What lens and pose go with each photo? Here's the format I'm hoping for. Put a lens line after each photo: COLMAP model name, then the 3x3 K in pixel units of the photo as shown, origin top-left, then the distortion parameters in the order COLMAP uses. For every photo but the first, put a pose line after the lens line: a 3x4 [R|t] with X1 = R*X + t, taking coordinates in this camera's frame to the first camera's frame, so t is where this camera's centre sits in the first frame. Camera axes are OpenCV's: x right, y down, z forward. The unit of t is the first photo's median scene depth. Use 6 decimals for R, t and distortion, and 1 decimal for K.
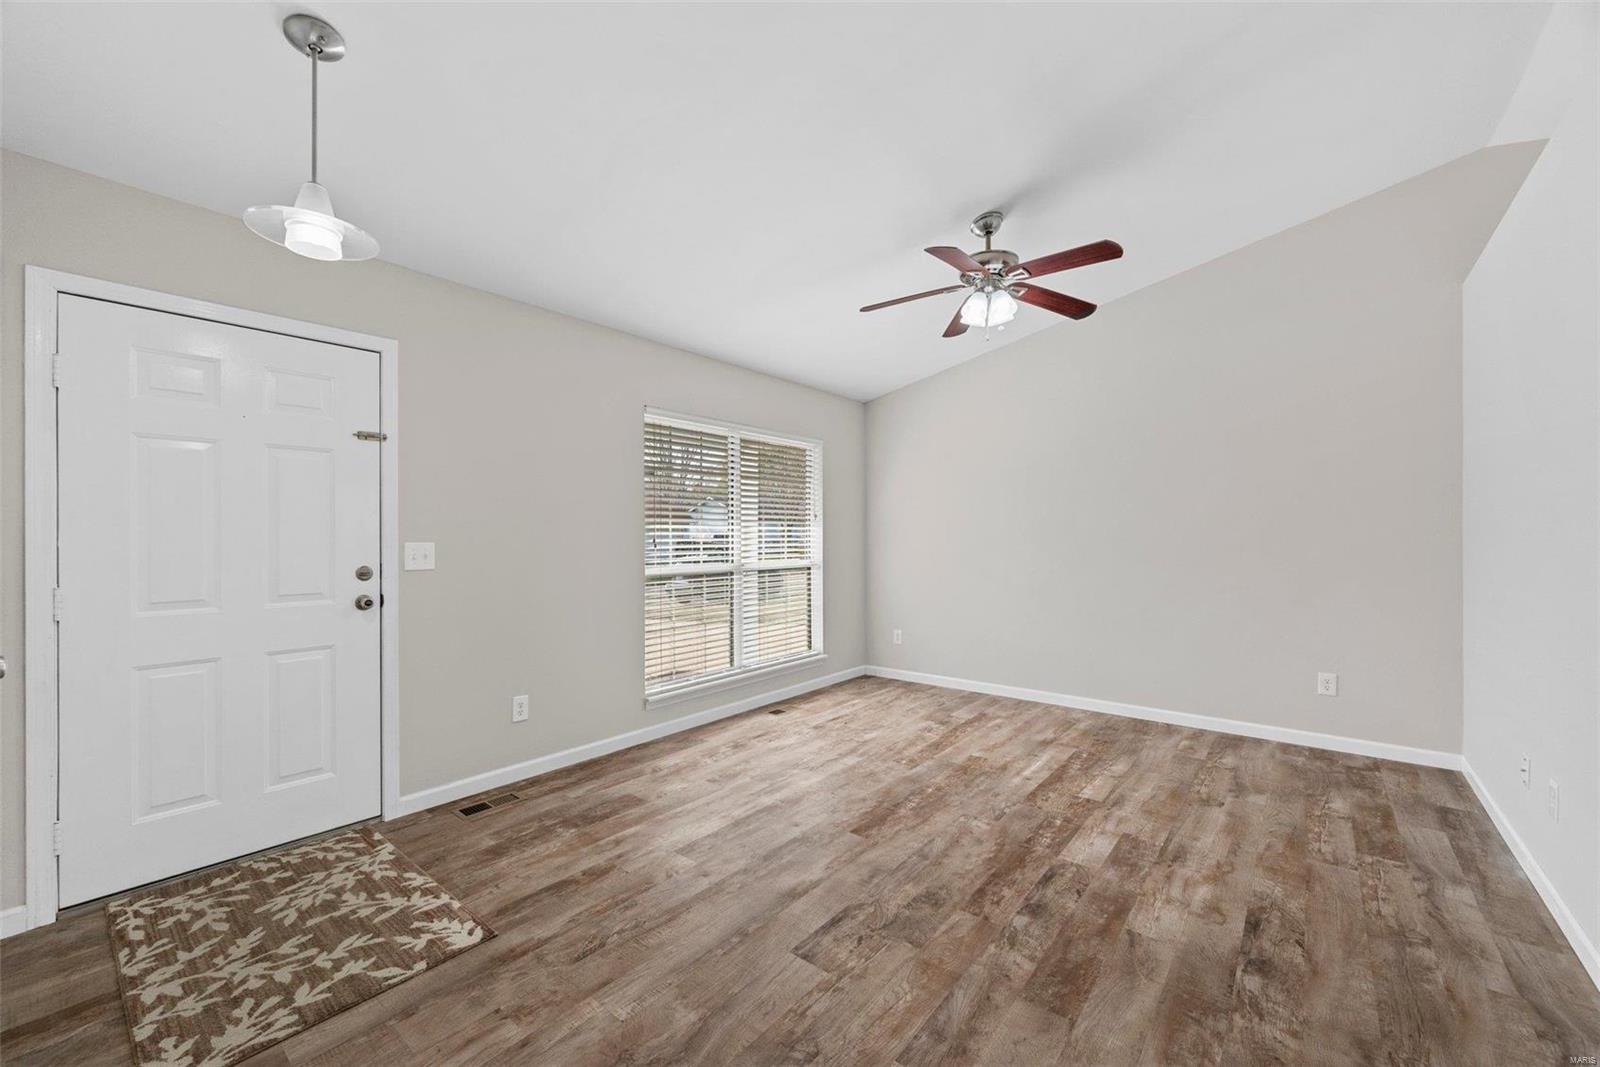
lens RADIAL K [[628.2, 0, 797.5], [0, 628.2, 537.1], [0, 0, 1]] dist [-0.000541, 0.000420]
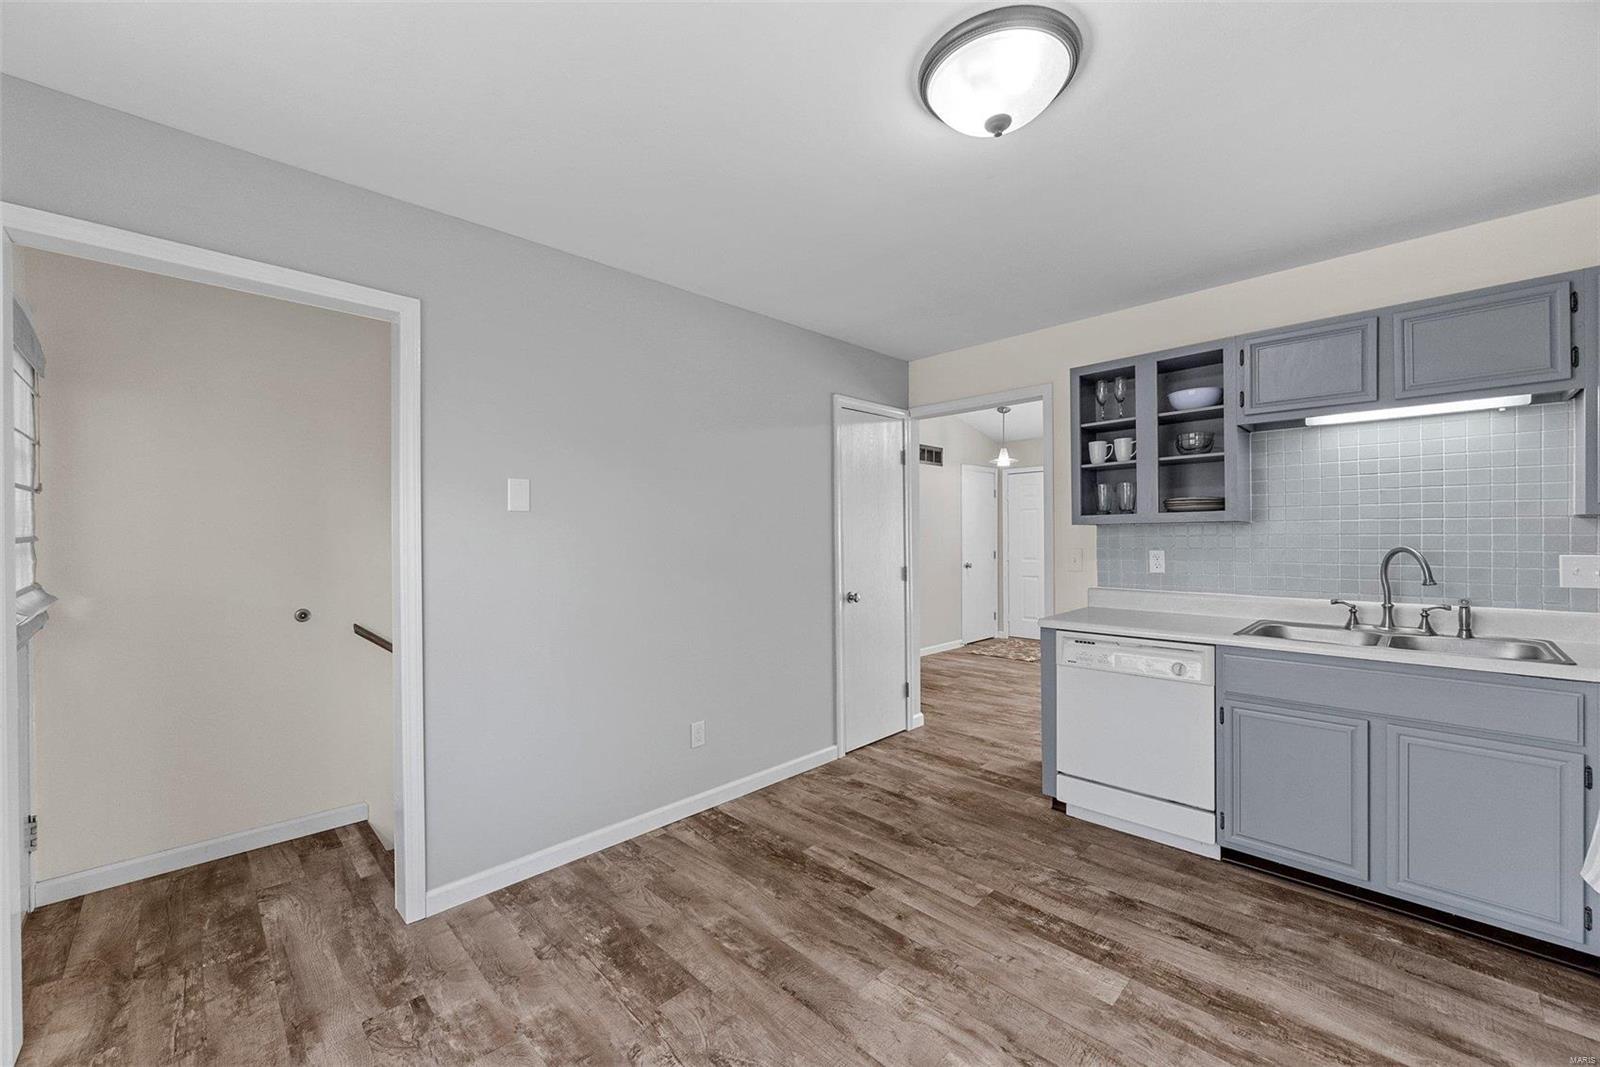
lens RADIAL K [[628.2, 0, 797.5], [0, 628.2, 537.1], [0, 0, 1]] dist [-0.000541, 0.000420]
pose [[-0.099828, 0.004053, -0.994996, 2.265548], [0.005383, 0.999979, 0.003533, -0.025145], [0.994990, -0.005003, -0.099847, 0.087680]]
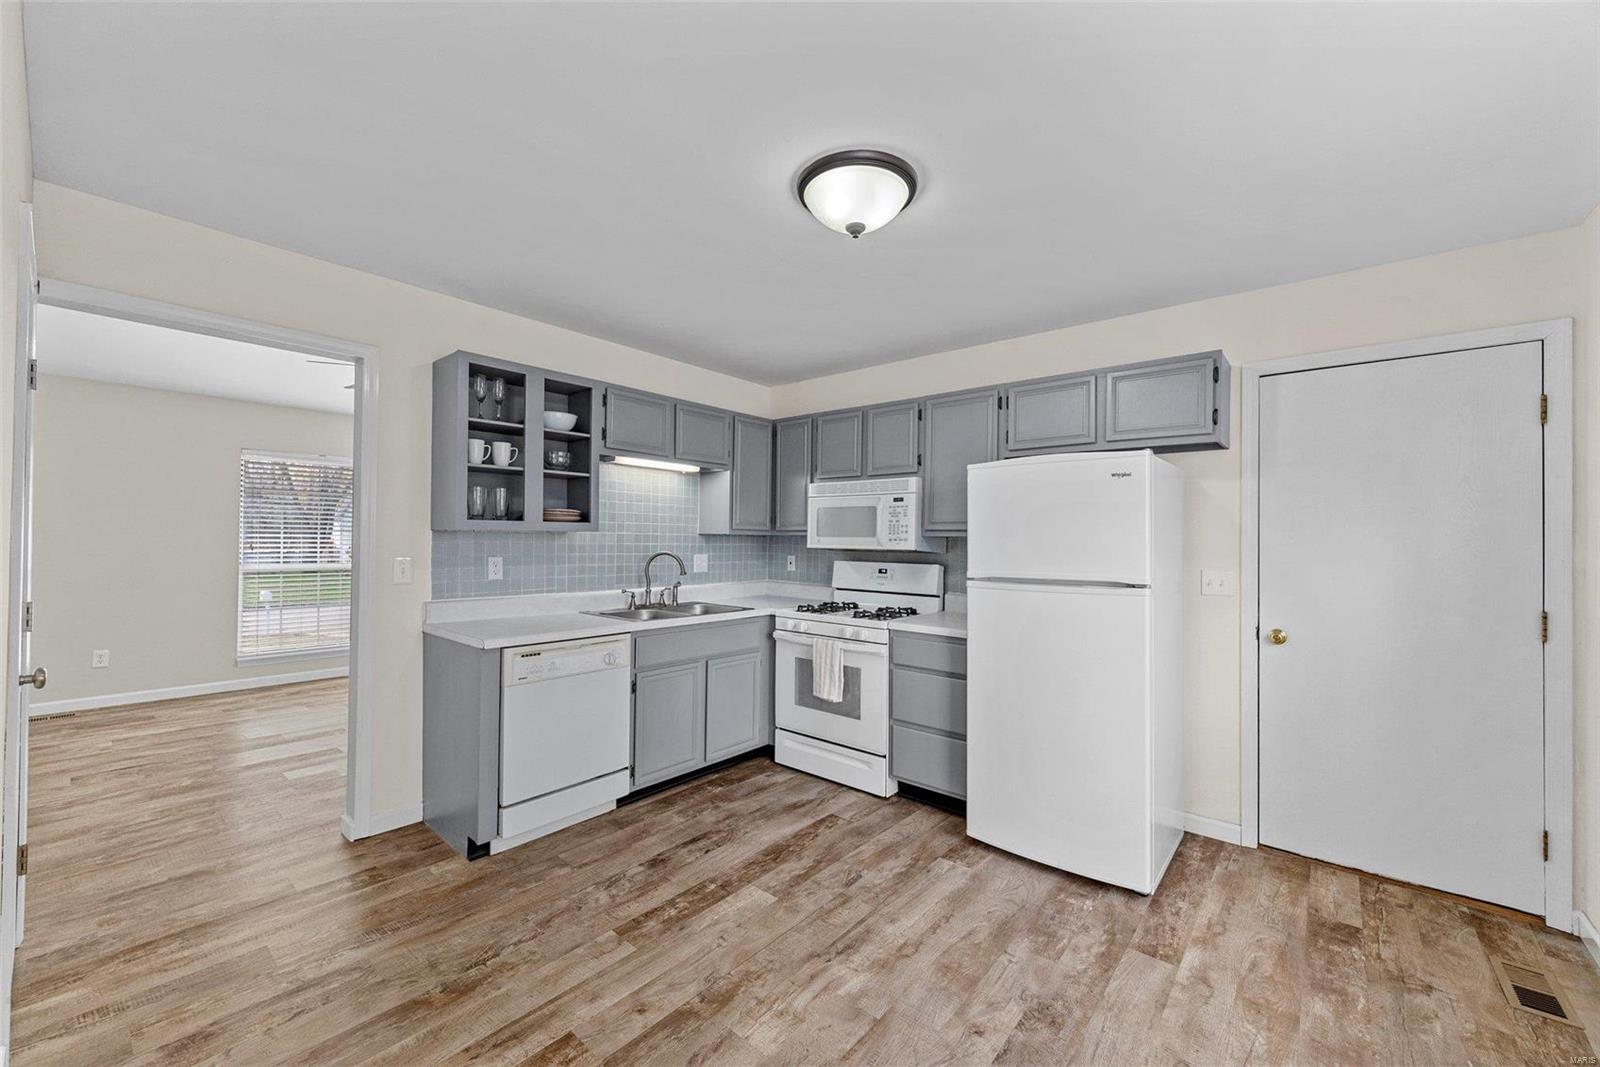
lens RADIAL K [[628.2, 0, 797.5], [0, 628.2, 537.1], [0, 0, 1]] dist [-0.000541, 0.000420]
pose [[0.999766, 0.012936, -0.017366, 1.572049], [-0.013064, 0.999888, -0.007262, -0.029282], [0.017270, 0.007488, 0.999823, -0.573374]]
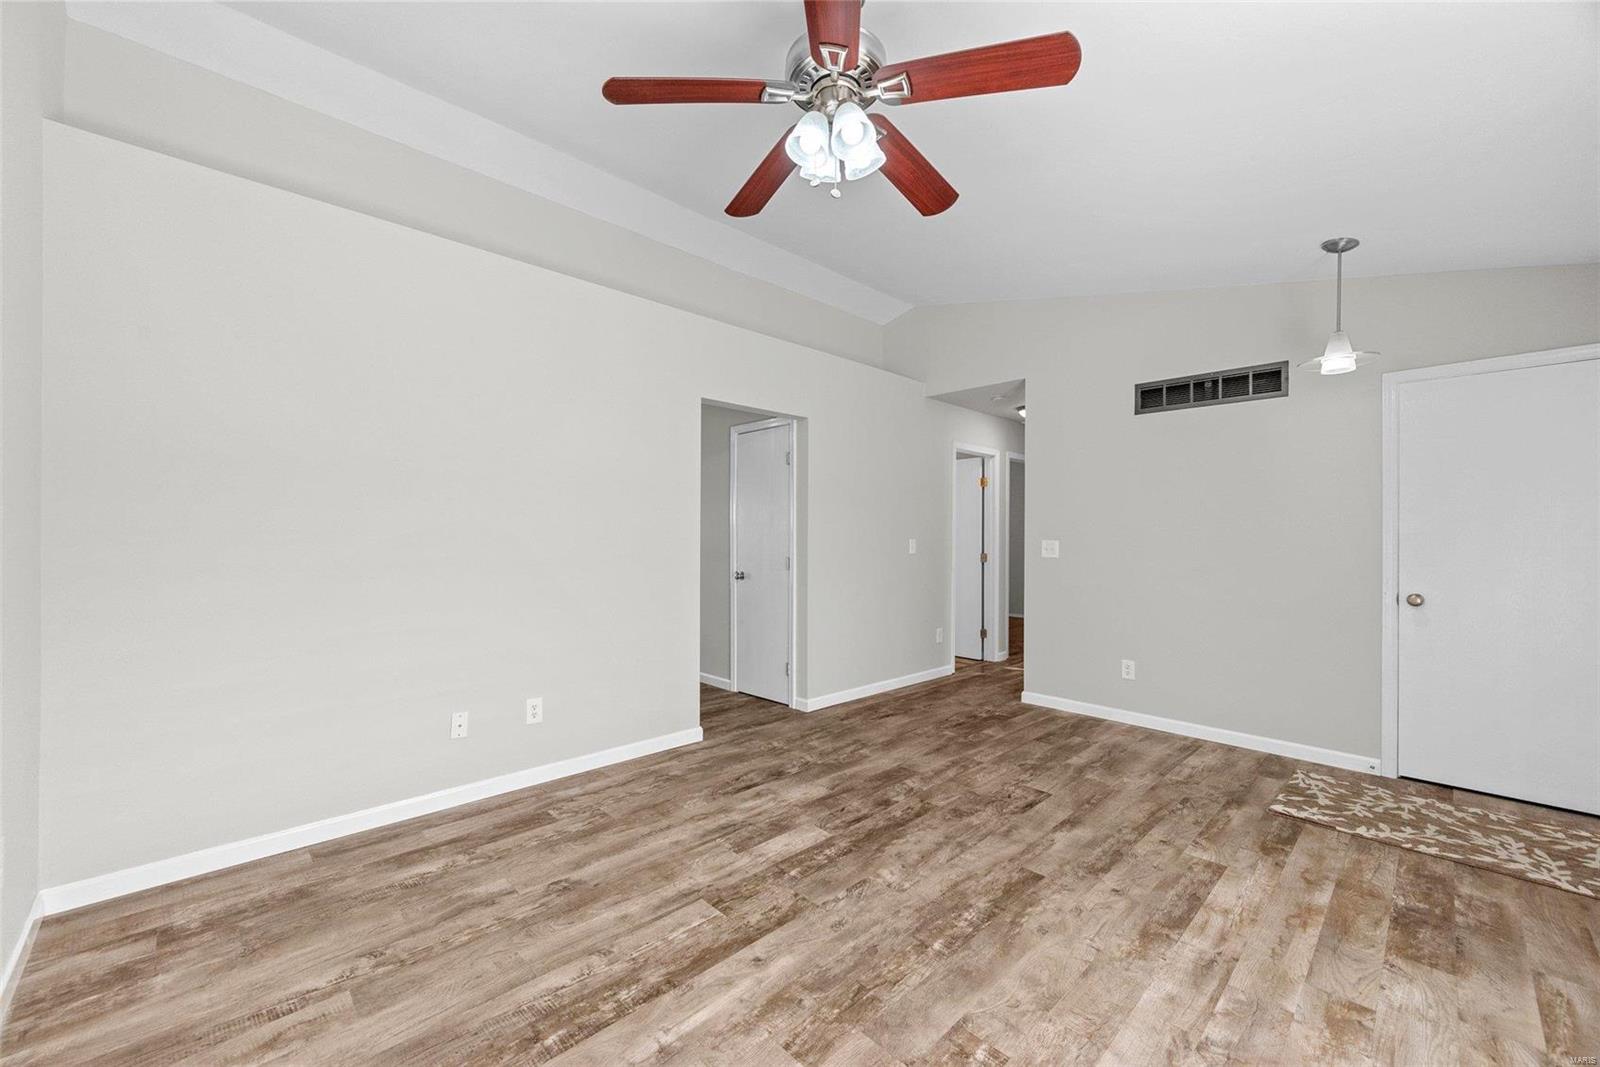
lens RADIAL K [[628.2, 0, 797.5], [0, 628.2, 537.1], [0, 0, 1]] dist [-0.000541, 0.000420]
pose [[-0.993416, -0.005618, 0.114422, 0.346932], [-0.005467, 0.999984, 0.001640, -0.000775], [-0.114429, 0.001004, -0.993431, 2.025154]]
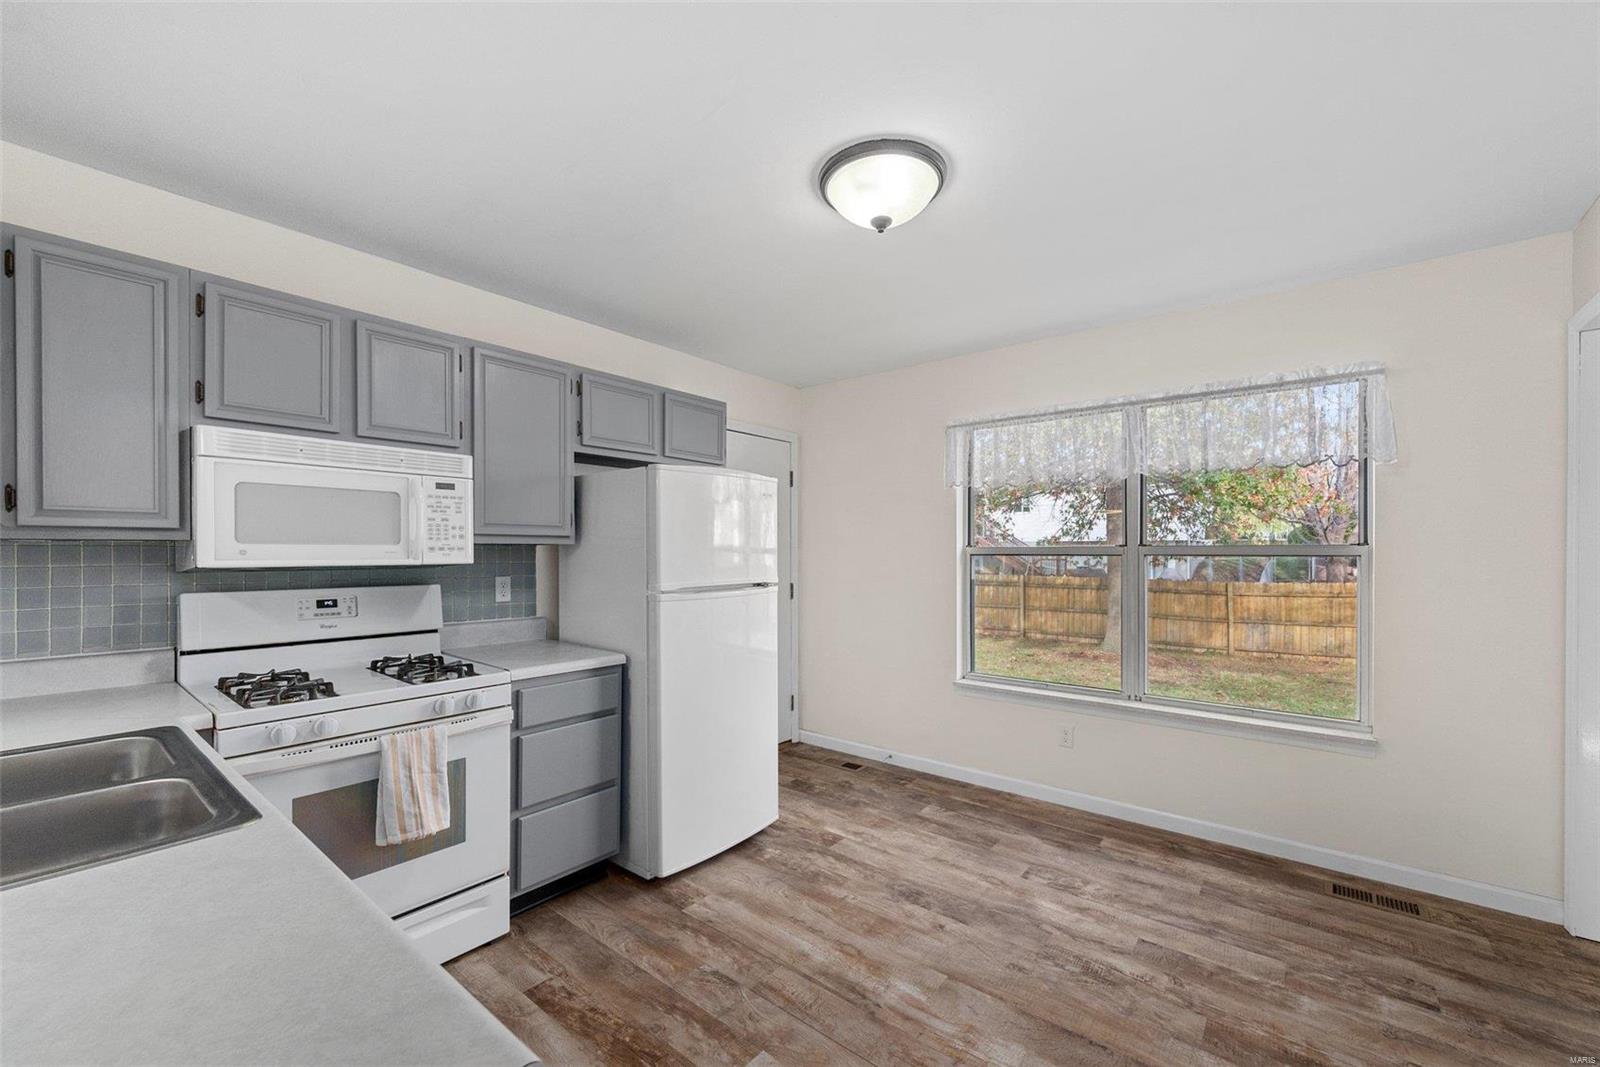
lens RADIAL K [[643.1, 0, 793.3], [0, 643.1, 553.6], [0, 0, 1]] dist [0.000052, 0.000124]
pose [[-0.001854, -0.003498, 0.999992, 0.847458], [0.000980, 0.999993, 0.003500, -0.031963], [-0.999998, 0.000987, -0.001851, 0.333351]]
